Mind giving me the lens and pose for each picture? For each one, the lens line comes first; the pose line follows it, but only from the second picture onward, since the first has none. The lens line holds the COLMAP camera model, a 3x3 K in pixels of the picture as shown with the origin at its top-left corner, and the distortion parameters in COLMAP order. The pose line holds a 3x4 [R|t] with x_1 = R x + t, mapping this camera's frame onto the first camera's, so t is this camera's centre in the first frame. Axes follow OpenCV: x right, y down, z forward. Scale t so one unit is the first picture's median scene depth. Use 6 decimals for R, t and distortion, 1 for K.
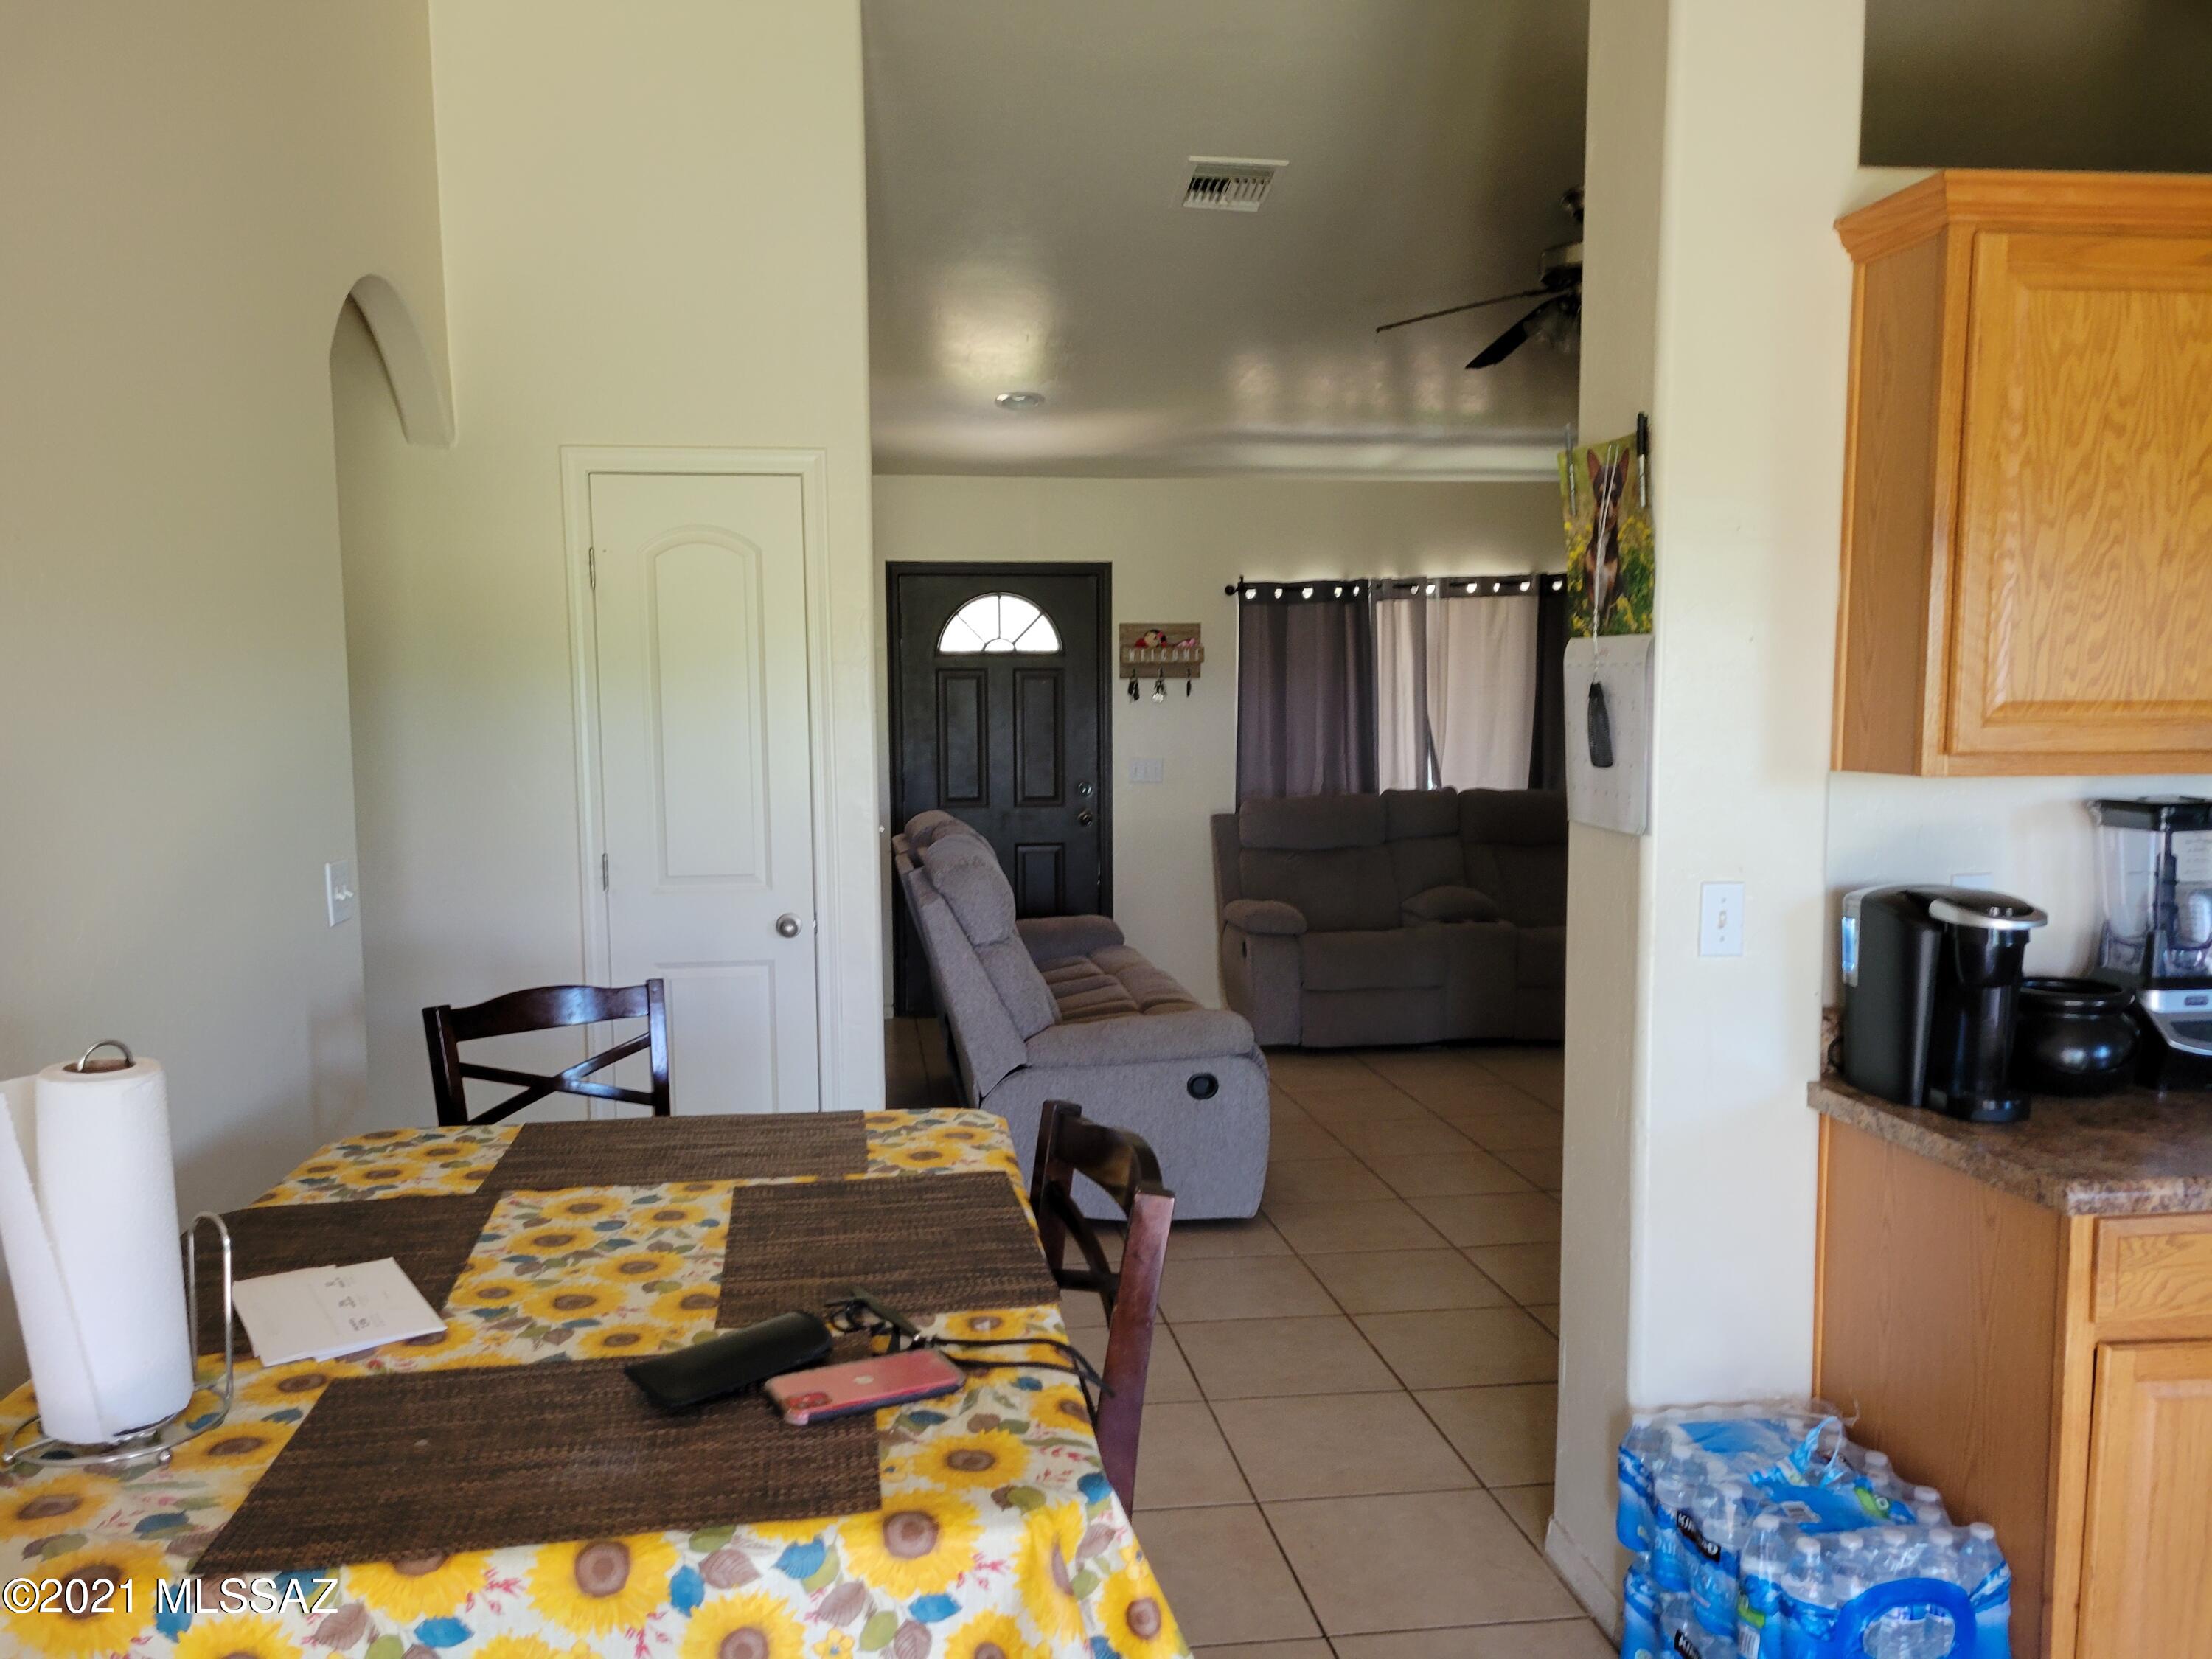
lens RADIAL K [[1680.8, 0, 1099.8], [0, 1680.8, 833.1], [0, 0, 1]] dist [0.061257, -0.038586]
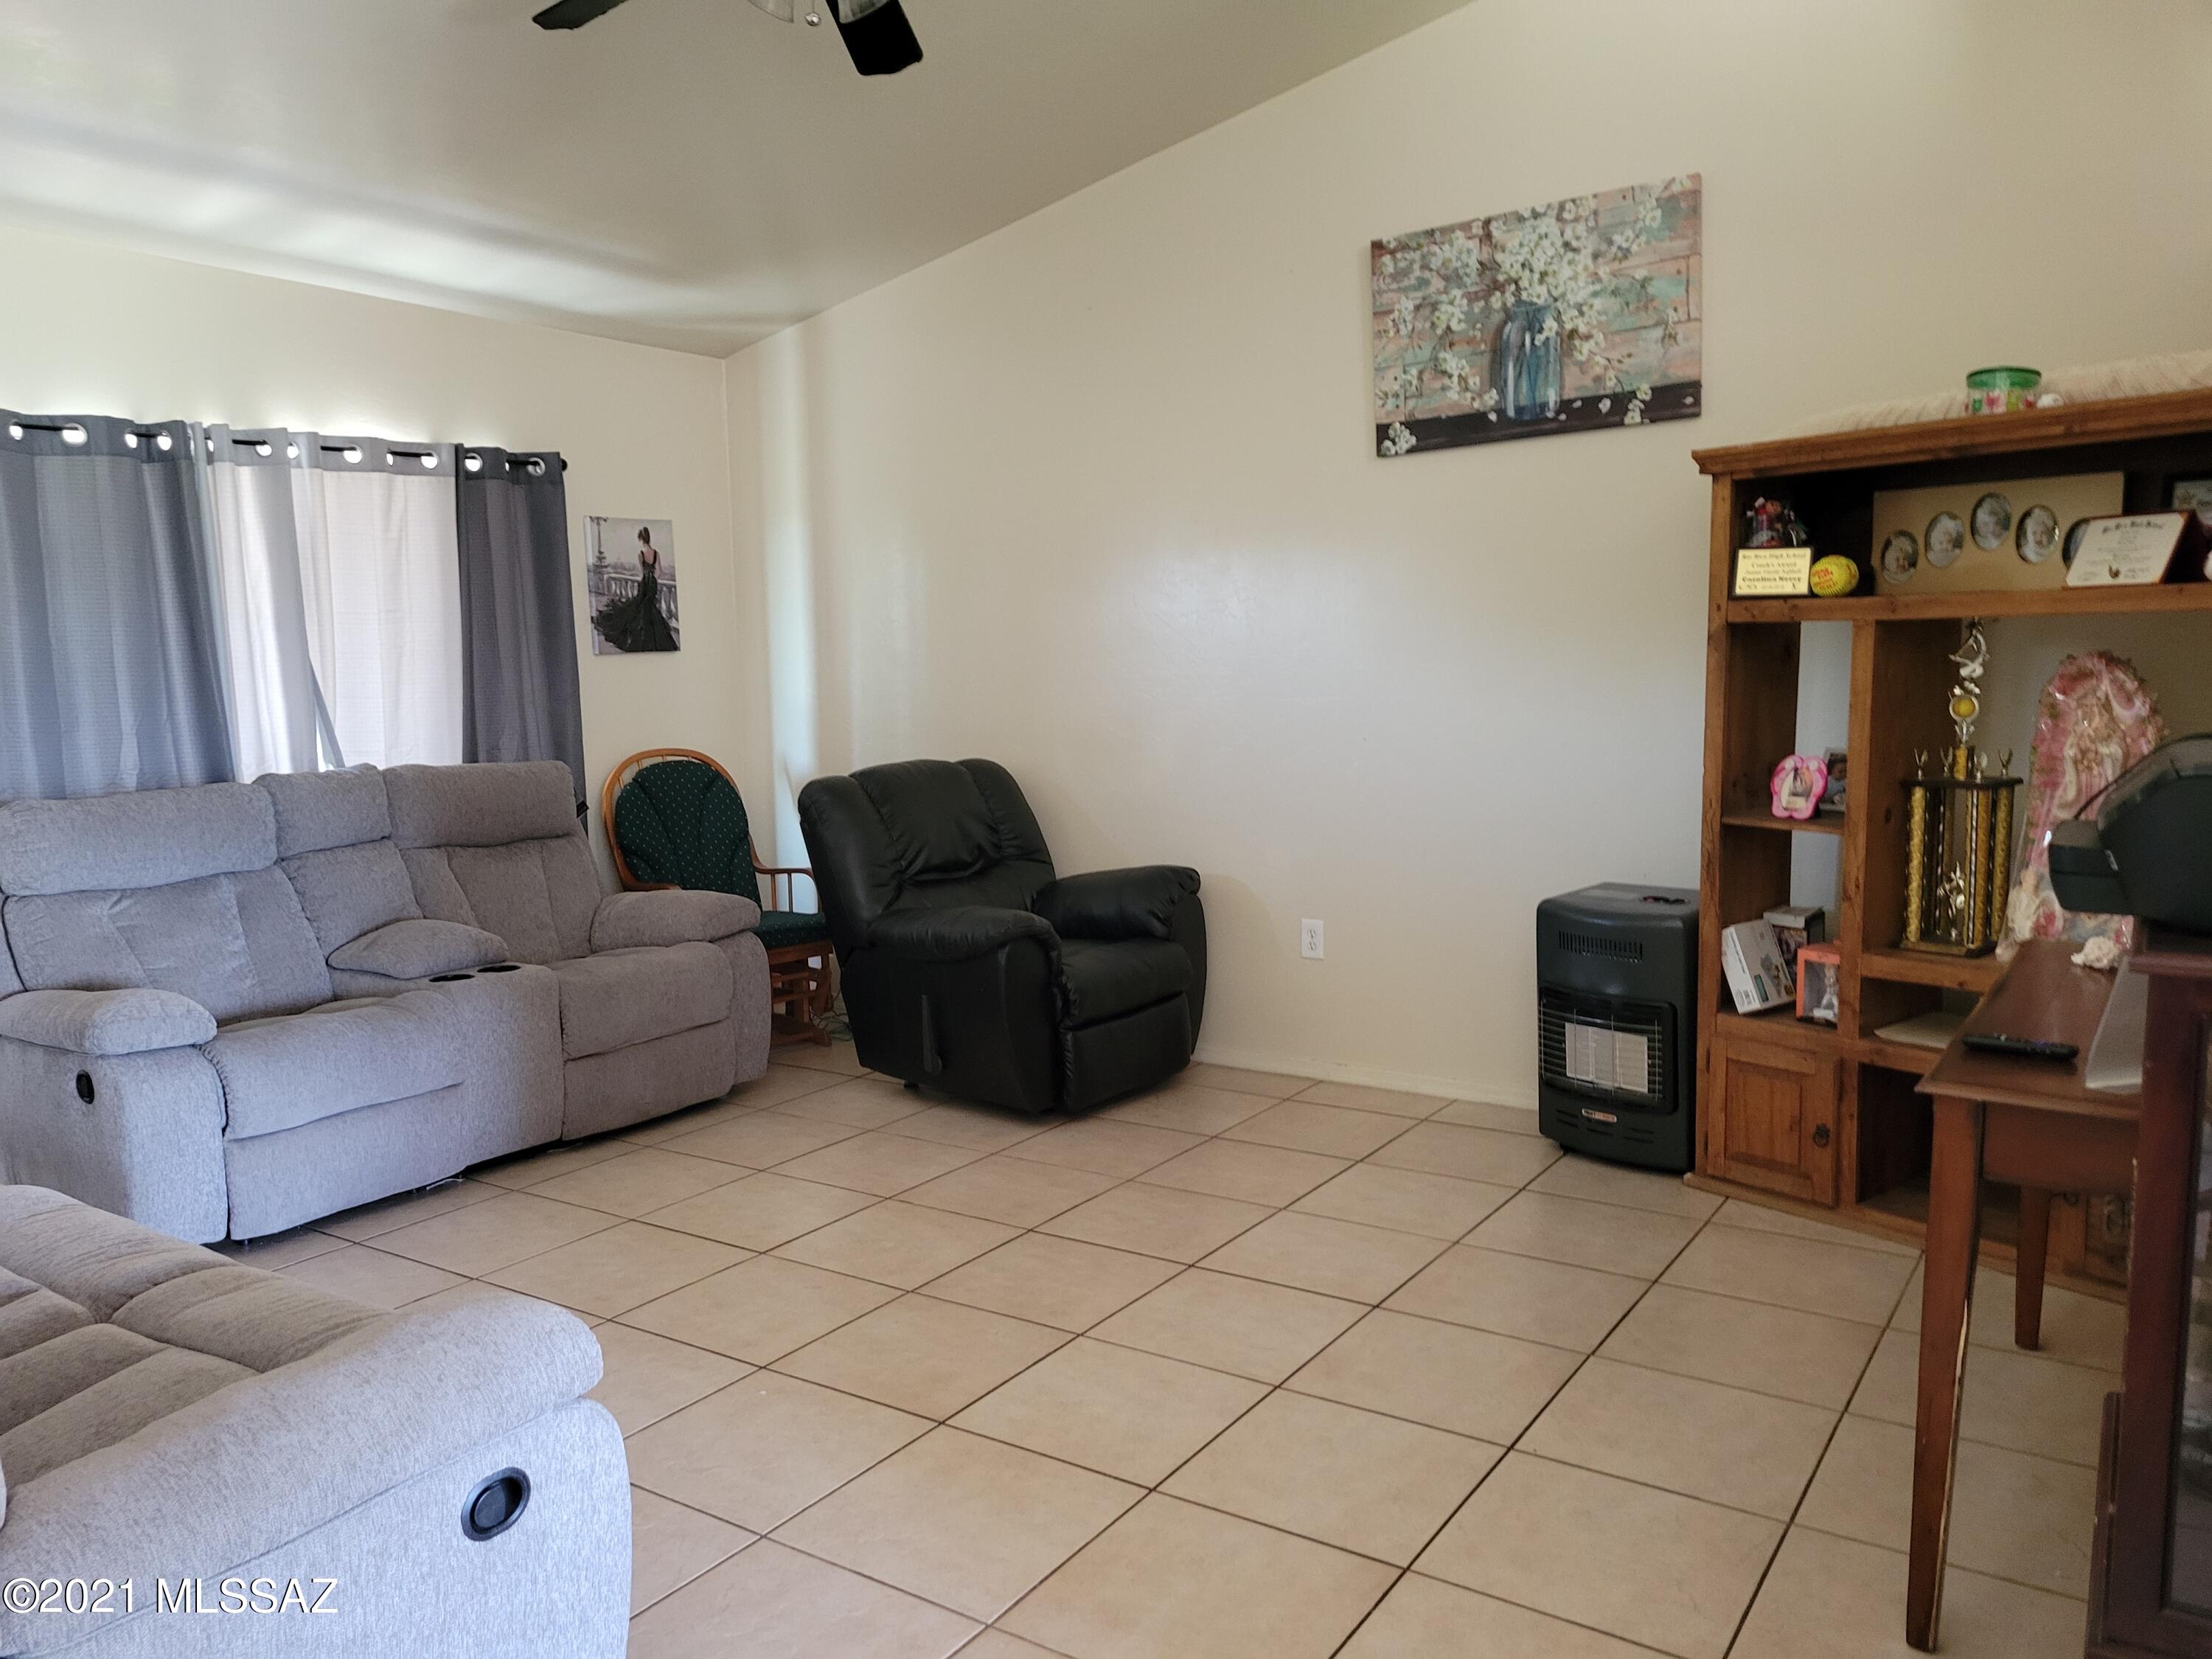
lens RADIAL K [[1680.8, 0, 1103.1], [0, 1680.8, 841.2], [0, 0, 1]] dist [0.061257, -0.038586]
pose [[0.682859, -0.085830, 0.725490, -0.069684], [0.073358, 0.996111, 0.048798, -0.009383], [-0.726857, 0.019898, 0.686500, 0.351073]]
